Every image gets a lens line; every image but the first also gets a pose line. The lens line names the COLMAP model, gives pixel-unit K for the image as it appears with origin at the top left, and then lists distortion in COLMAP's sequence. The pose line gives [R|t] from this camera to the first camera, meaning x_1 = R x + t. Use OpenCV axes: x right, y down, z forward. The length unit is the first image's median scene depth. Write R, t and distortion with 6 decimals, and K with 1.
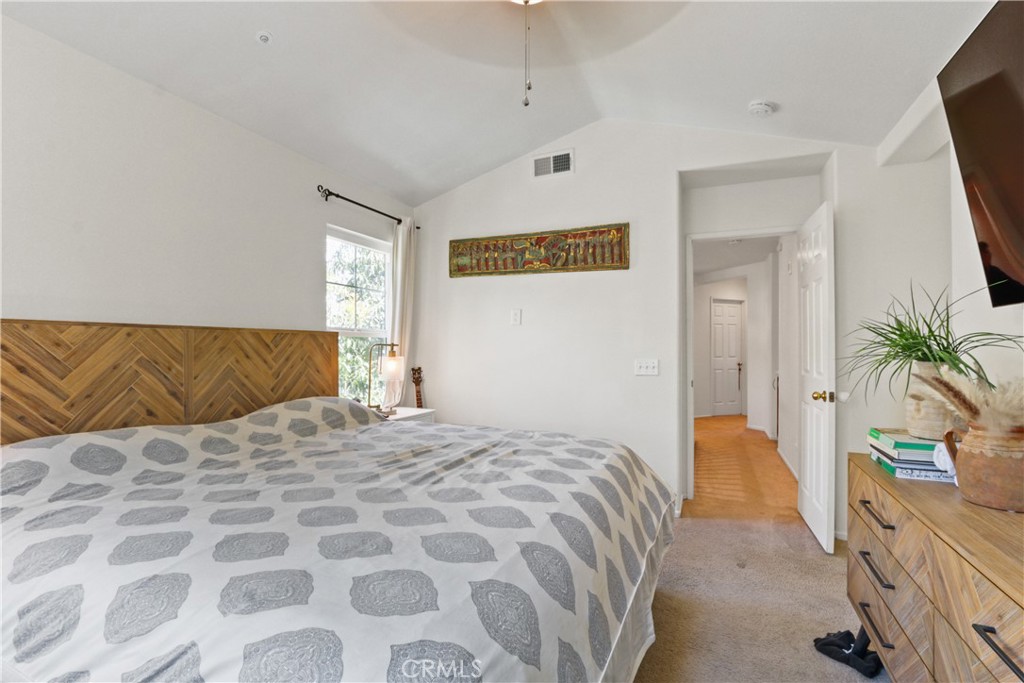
lens RADIAL K [[474.8, 0, 508.8], [0, 474.8, 346.5], [0, 0, 1]] dist [-0.023241, 0.004926]
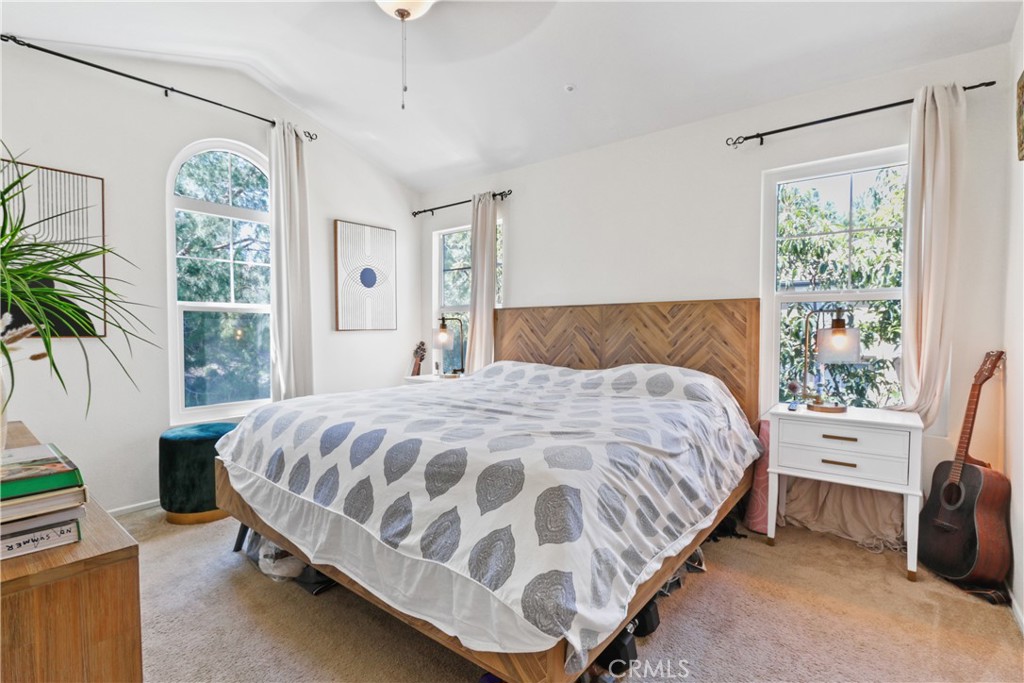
lens RADIAL K [[474.8, 0, 508.8], [0, 474.8, 346.5], [0, 0, 1]] dist [-0.023241, 0.004926]
pose [[-0.264621, 0.032837, -0.963793, 0.721563], [0.002318, 0.999439, 0.033415, 0.033073], [0.964350, 0.006608, -0.264548, 1.002704]]
